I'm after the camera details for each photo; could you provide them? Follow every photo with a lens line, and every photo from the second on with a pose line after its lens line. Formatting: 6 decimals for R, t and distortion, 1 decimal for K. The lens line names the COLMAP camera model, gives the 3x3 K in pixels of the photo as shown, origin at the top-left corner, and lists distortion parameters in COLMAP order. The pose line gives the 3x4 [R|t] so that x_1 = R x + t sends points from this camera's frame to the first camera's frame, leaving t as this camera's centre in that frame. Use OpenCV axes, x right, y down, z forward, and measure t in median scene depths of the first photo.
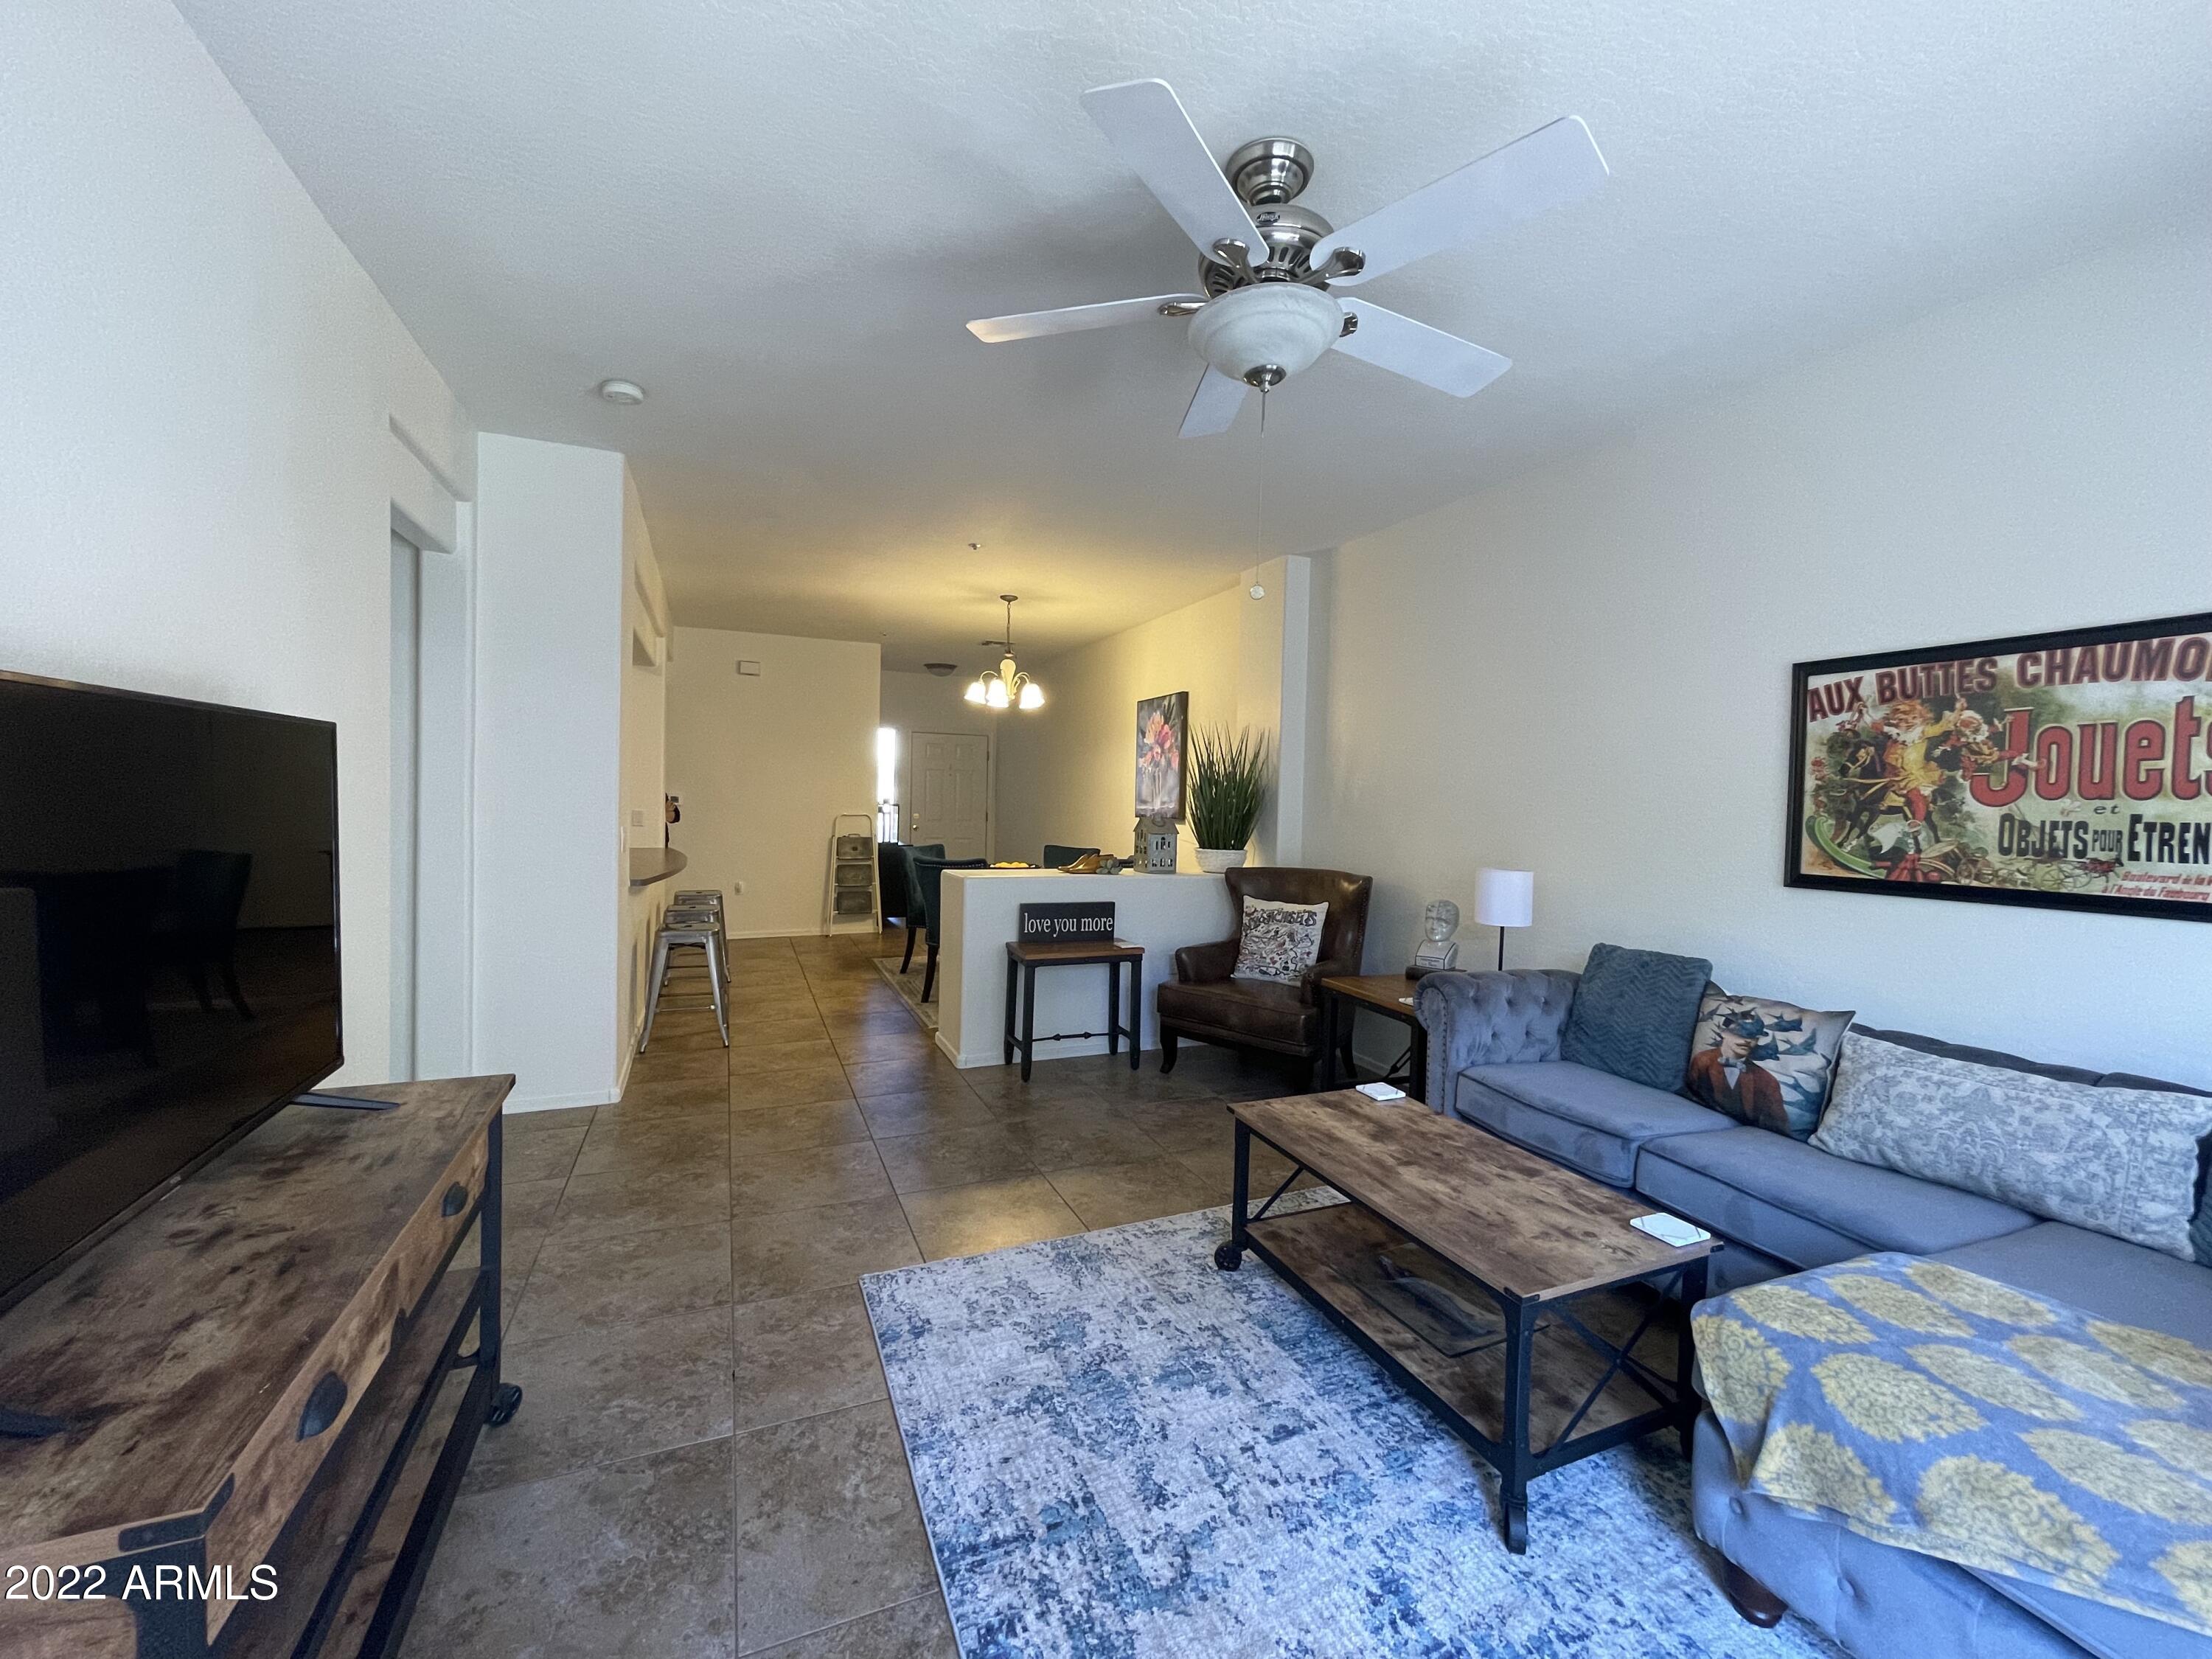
lens RADIAL K [[882.6, 0, 1114.5], [0, 882.6, 826.9], [0, 0, 1]] dist [0.002292, 0.000060]
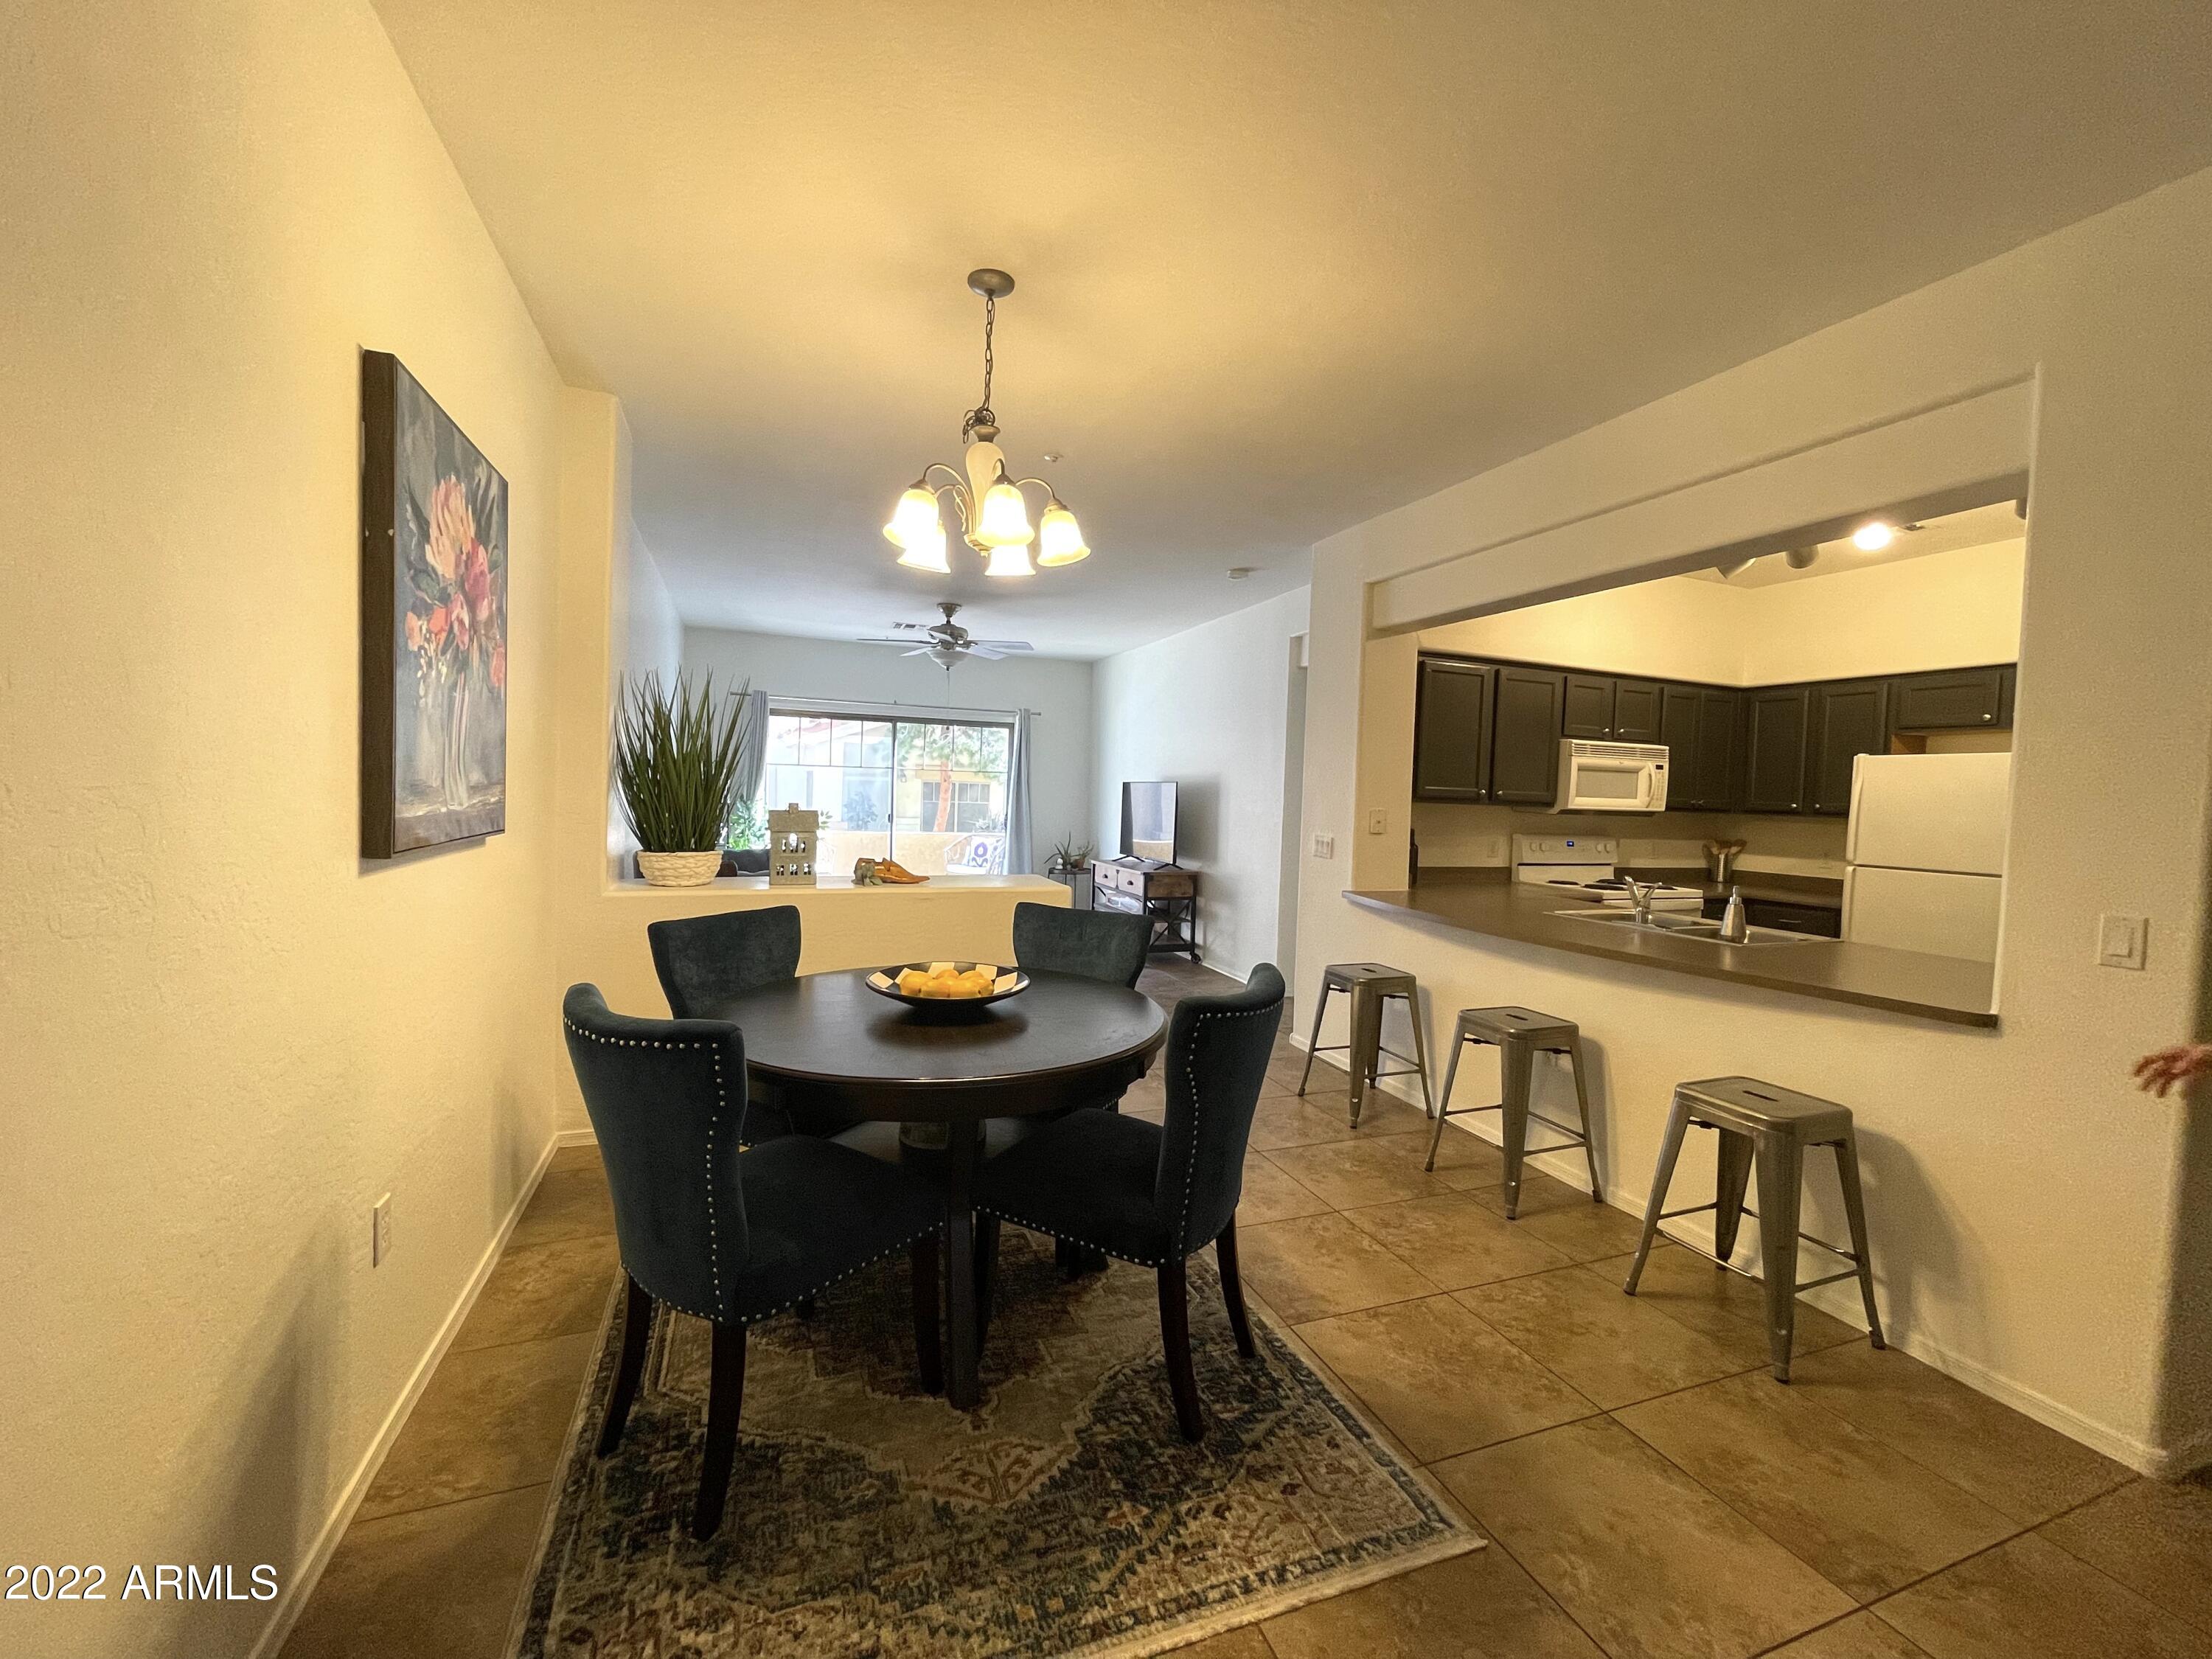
lens RADIAL K [[882.6, 0, 1114.5], [0, 882.6, 826.9], [0, 0, 1]] dist [0.002292, 0.000060]
pose [[-0.997807, -0.058118, 0.031691, -0.188317], [-0.055577, 0.995566, 0.075889, -0.051313], [-0.035961, 0.073962, -0.996612, 1.321909]]
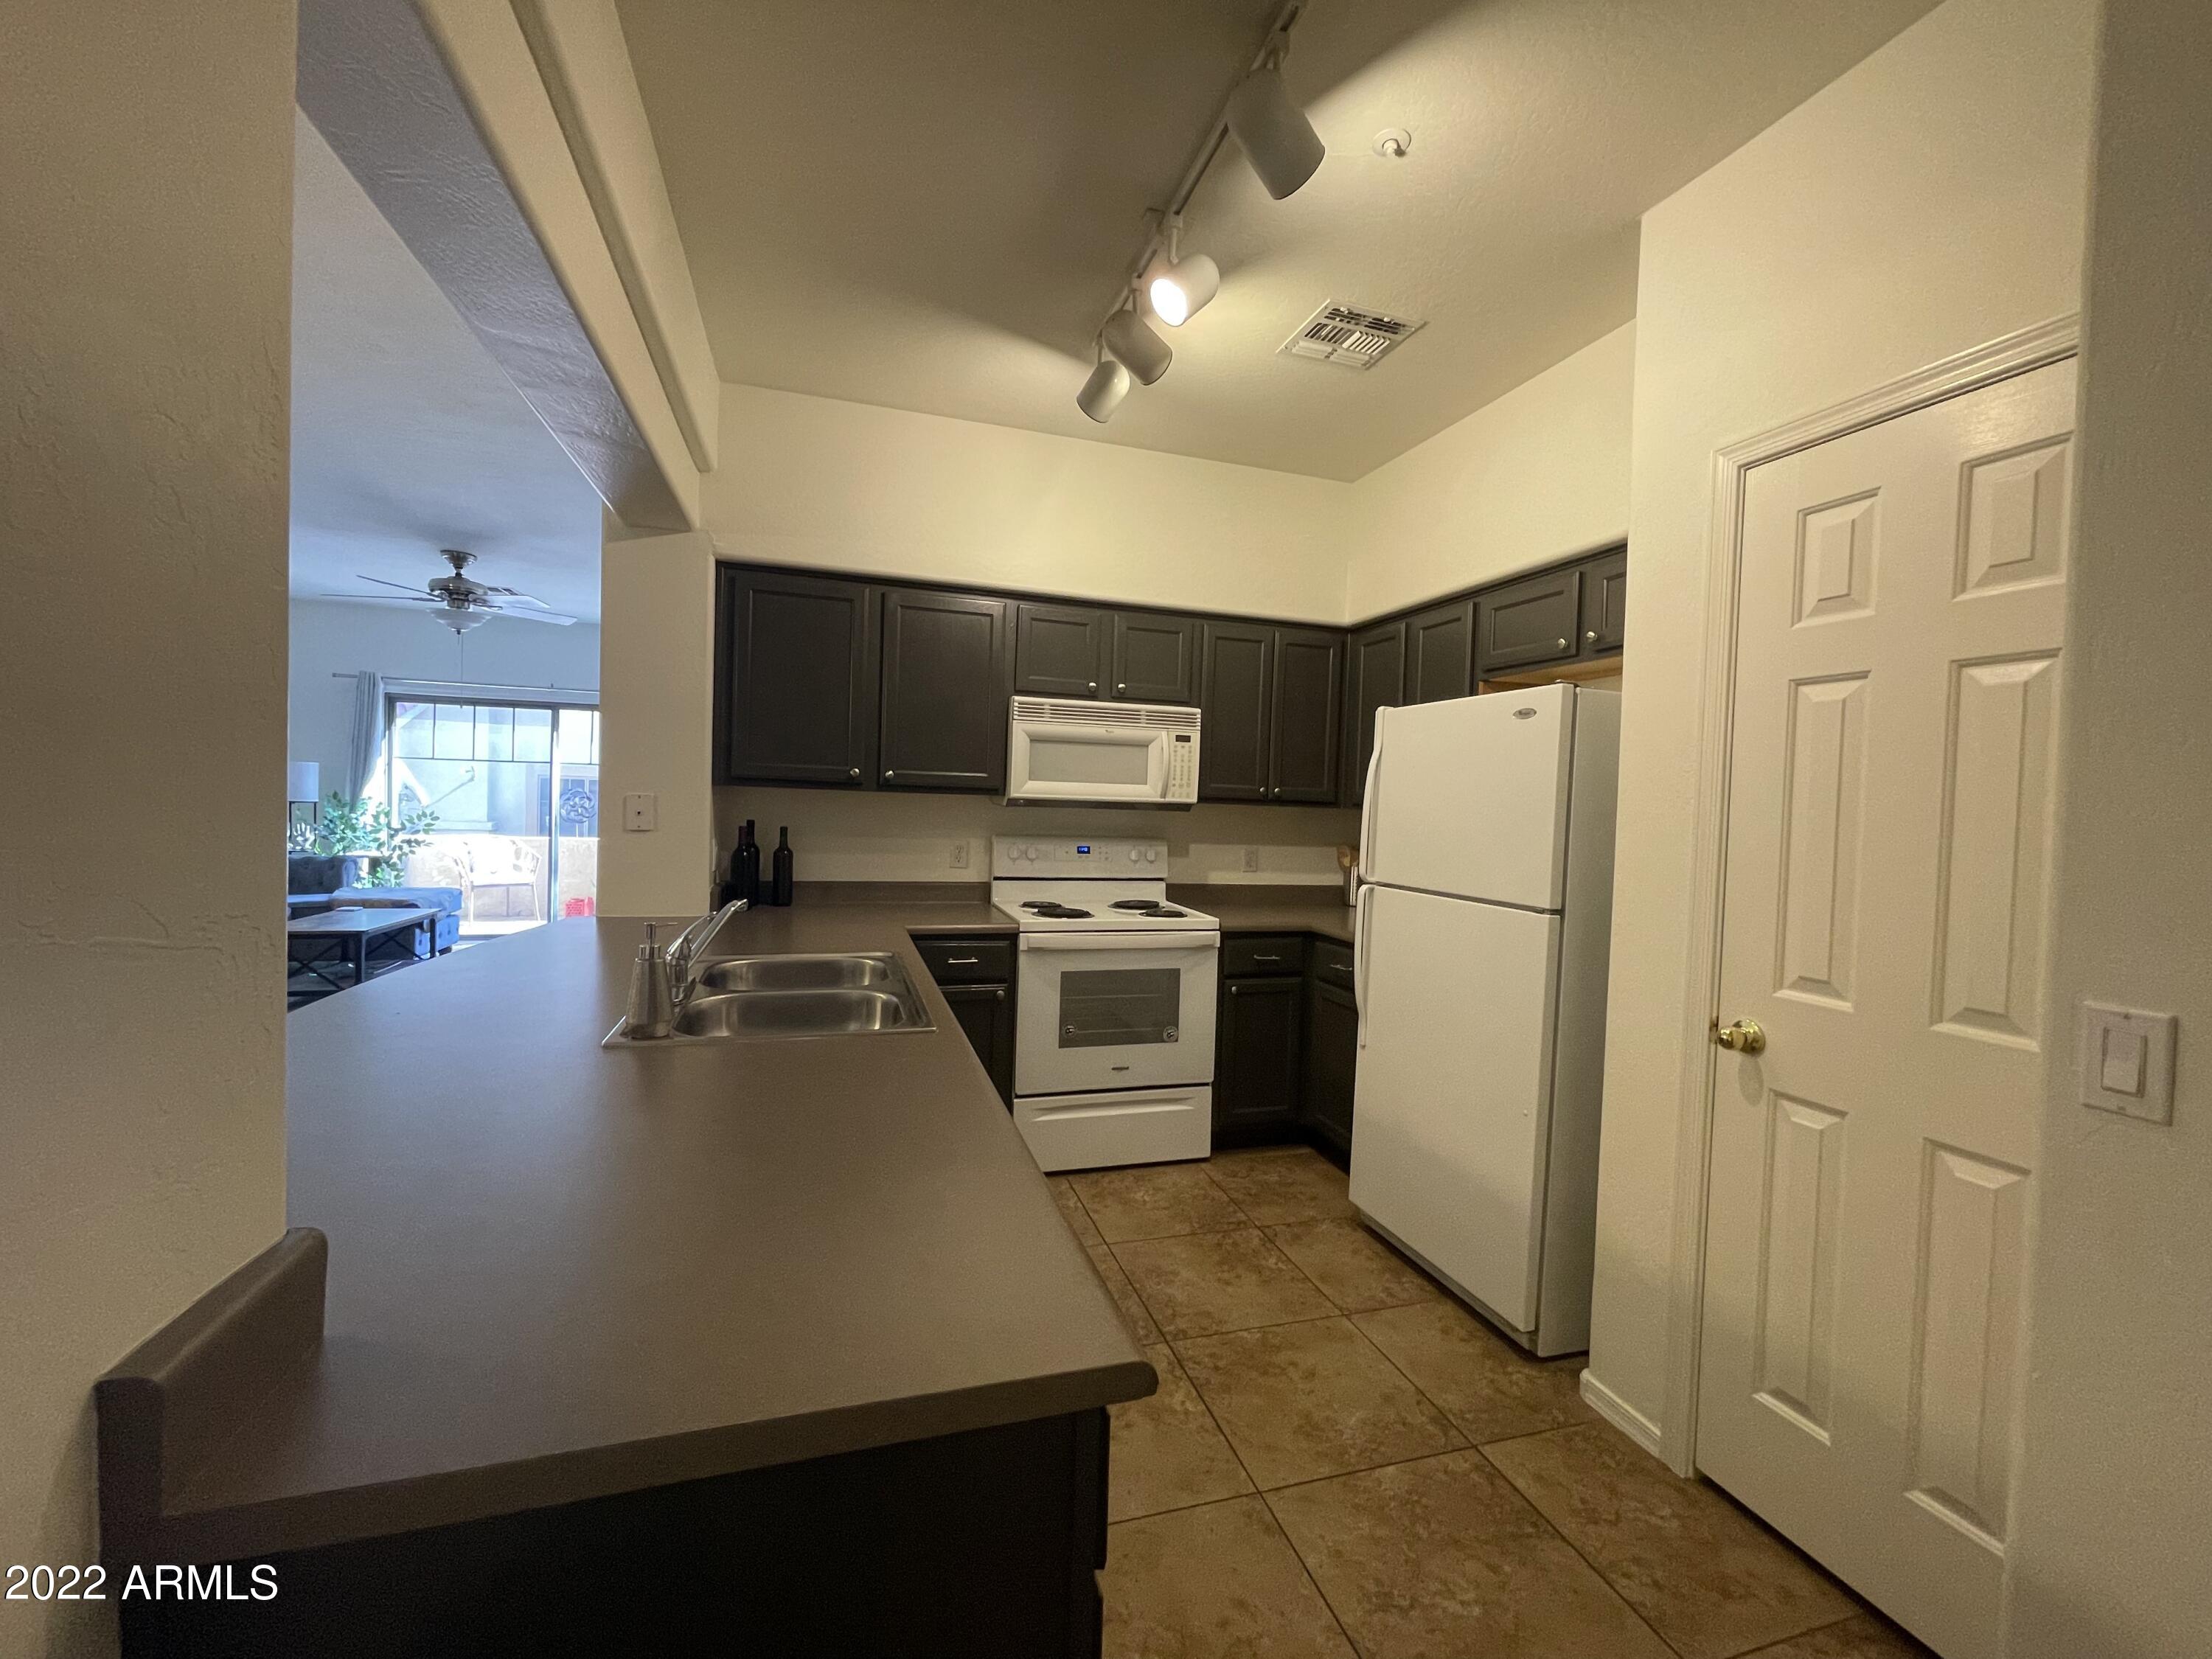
lens RADIAL K [[882.6, 0, 1114.5], [0, 882.6, 826.9], [0, 0, 1]] dist [0.002292, 0.000060]
pose [[-0.992907, -0.059138, 0.103146, -0.657969], [-0.052378, 0.996373, 0.067059, -0.051691], [-0.106737, 0.061181, -0.992403, 1.063643]]
